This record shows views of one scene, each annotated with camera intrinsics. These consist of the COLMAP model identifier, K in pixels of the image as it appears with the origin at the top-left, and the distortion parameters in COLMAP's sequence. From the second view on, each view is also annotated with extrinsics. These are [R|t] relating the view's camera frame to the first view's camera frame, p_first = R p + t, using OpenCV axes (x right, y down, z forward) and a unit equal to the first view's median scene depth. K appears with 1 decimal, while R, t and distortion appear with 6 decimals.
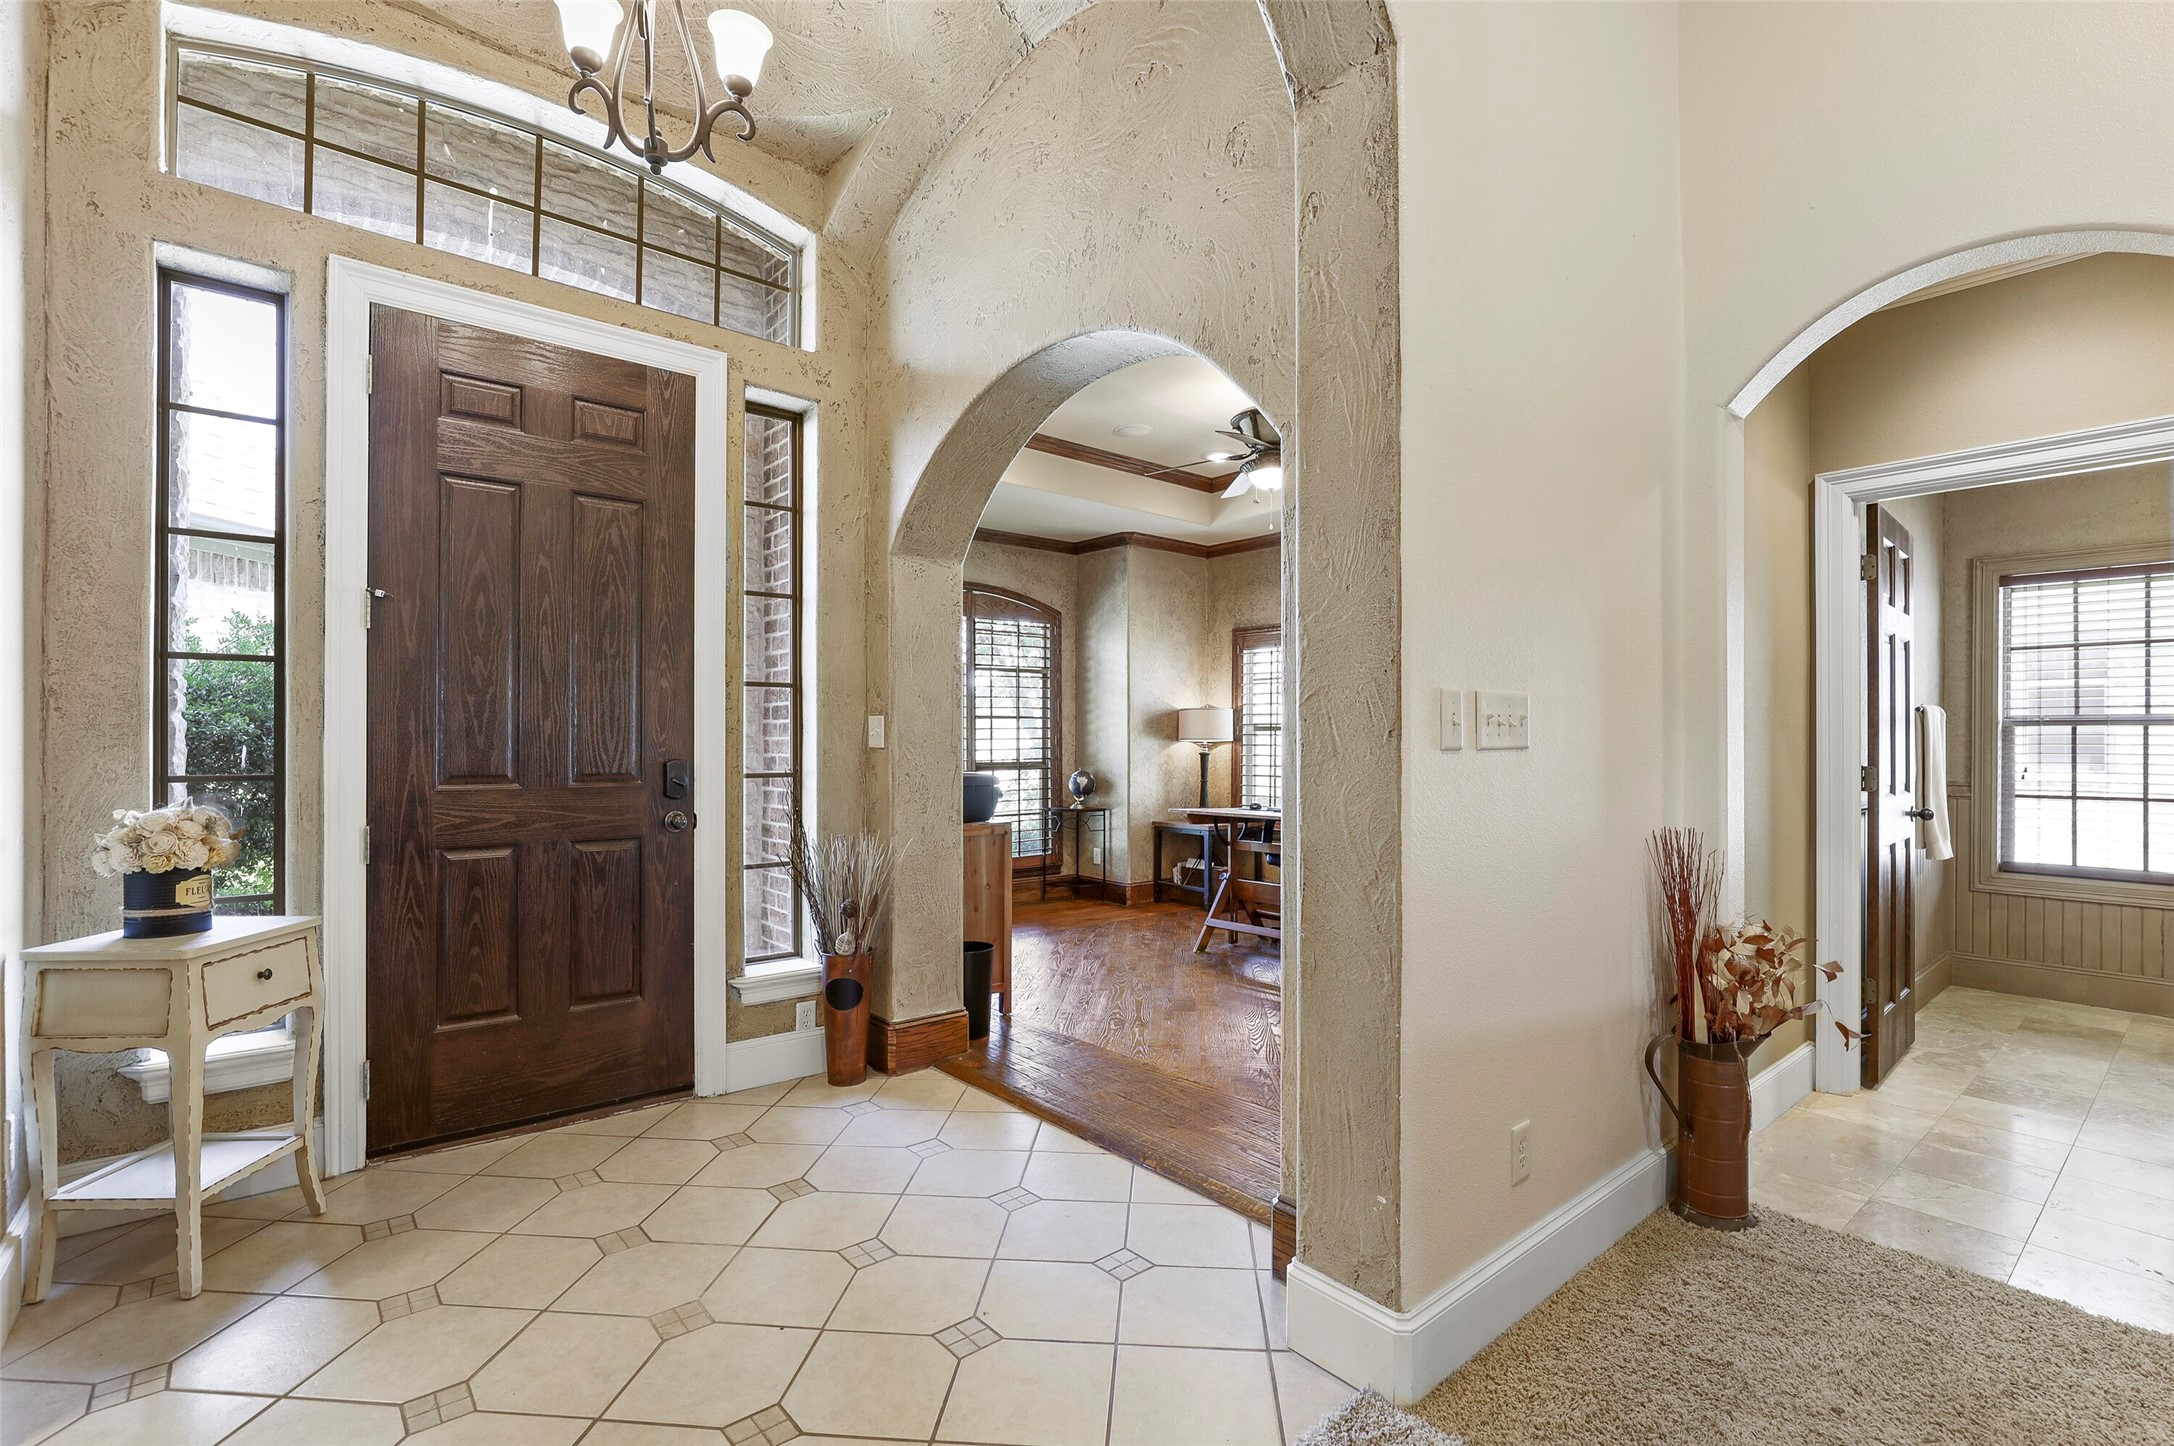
lens RADIAL K [[990.1, 0, 1088.0], [0, 990.1, 741.6], [0, 0, 1]] dist [-0.015649, 0.002261]
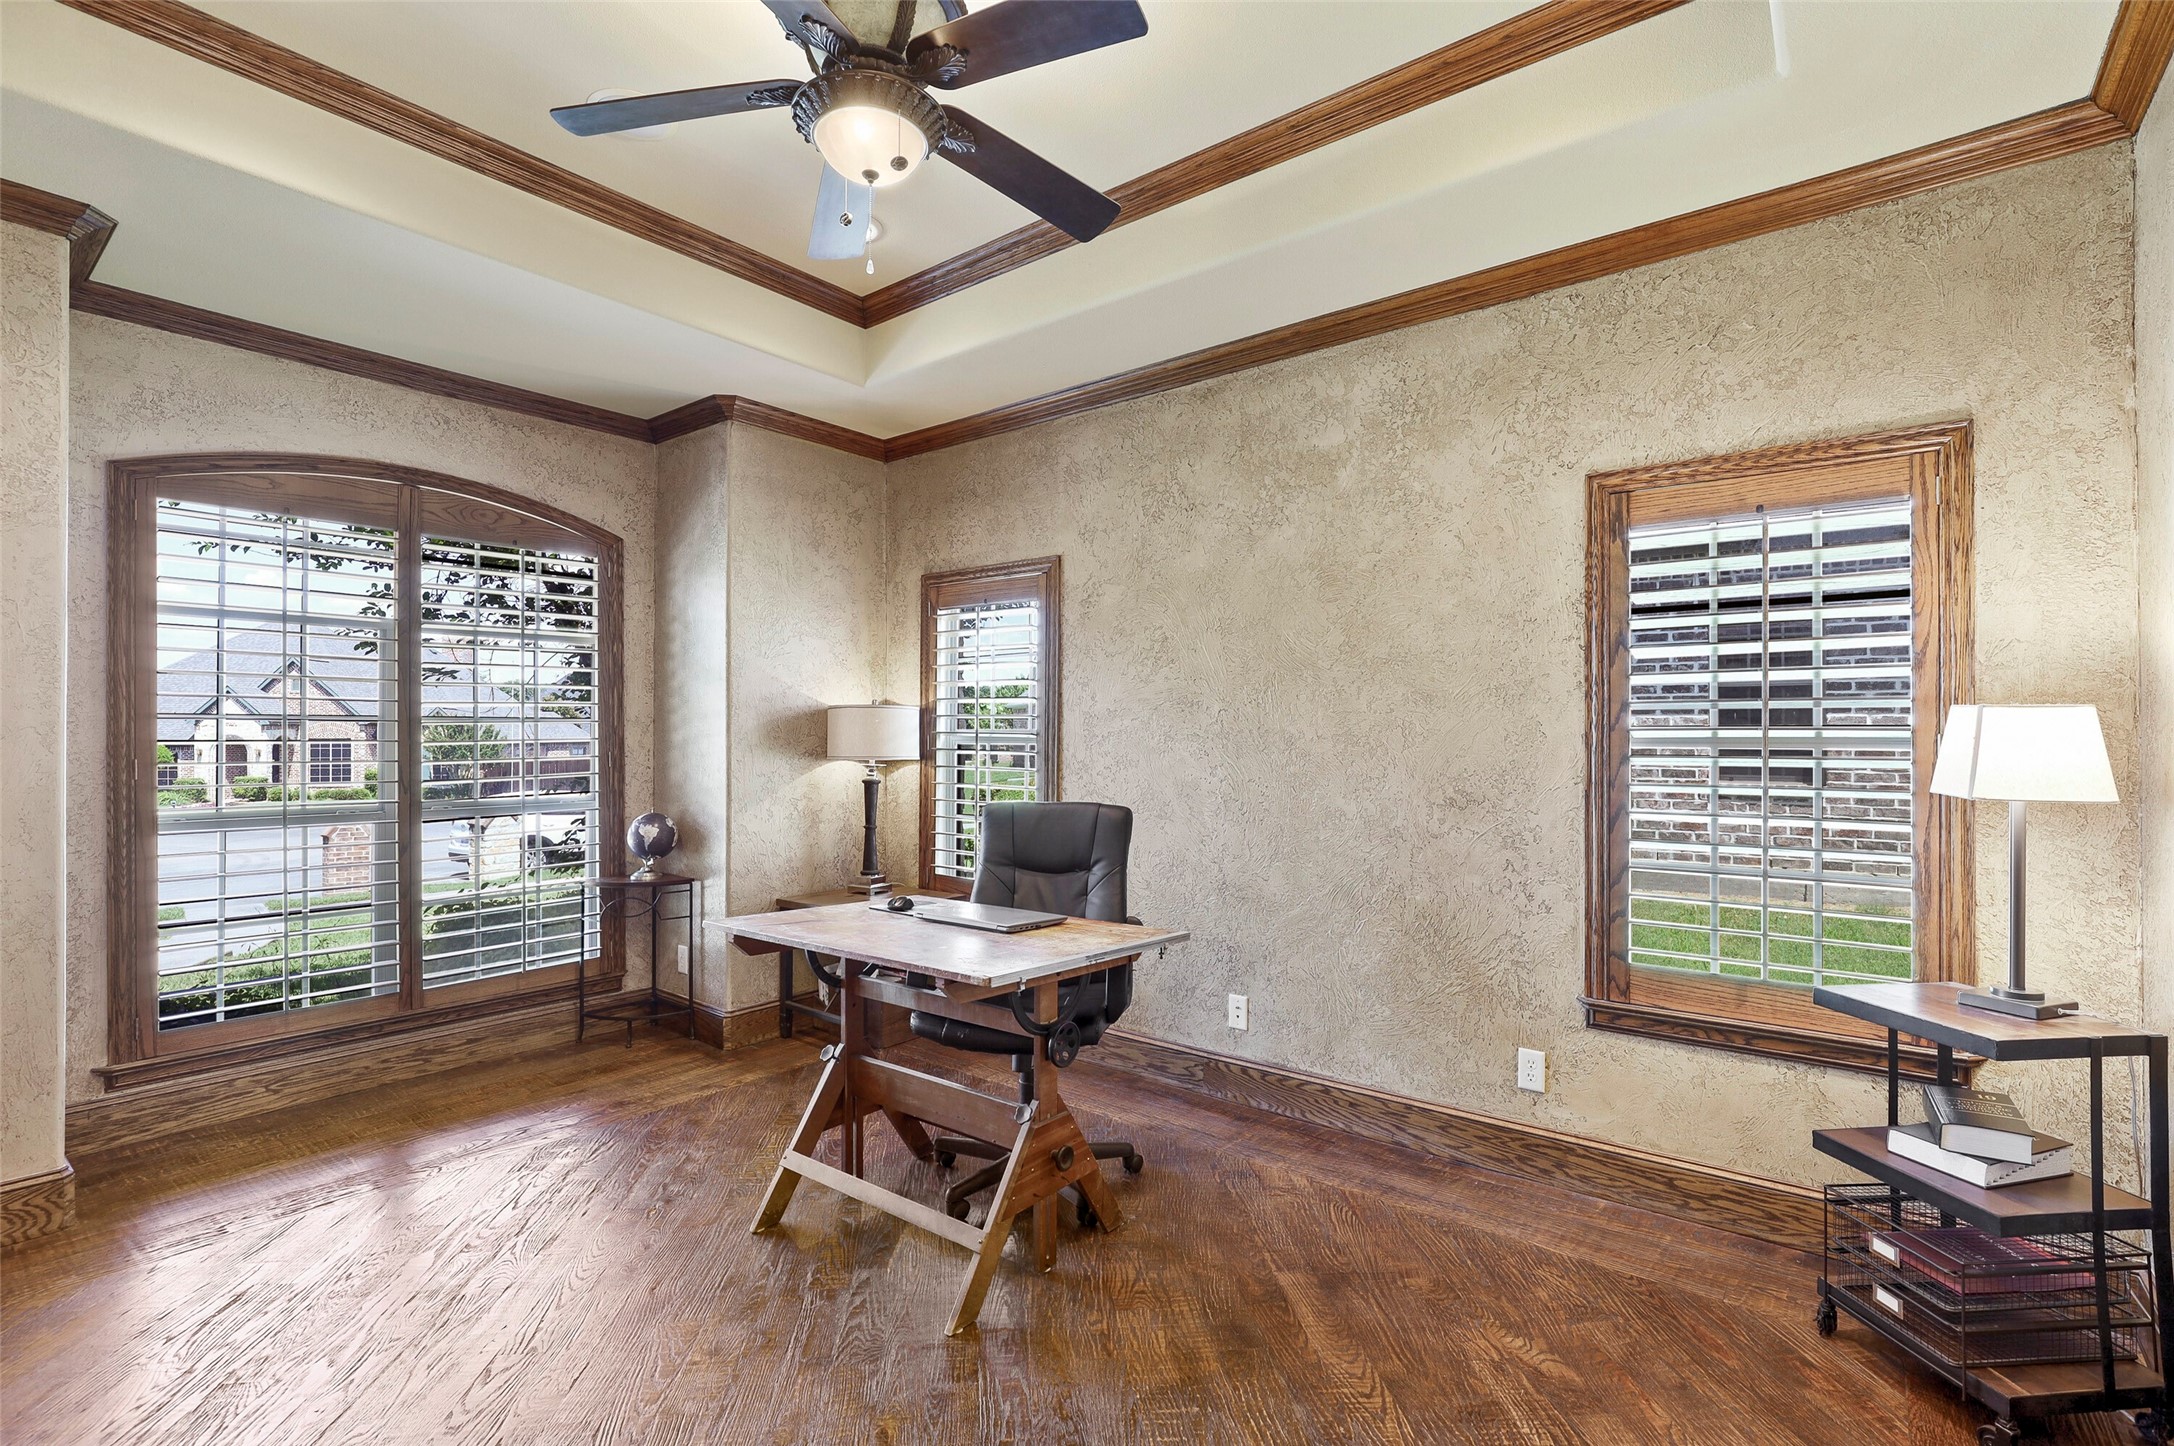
lens RADIAL K [[990.1, 0, 1098.1], [0, 990.1, 728.1], [0, 0, 1]] dist [-0.015649, 0.002261]
pose [[0.979548, -0.000398, 0.201212, 0.131335], [0.000929, 0.999996, -0.002543, -0.018275], [-0.201210, 0.002678, 0.979544, 0.384617]]
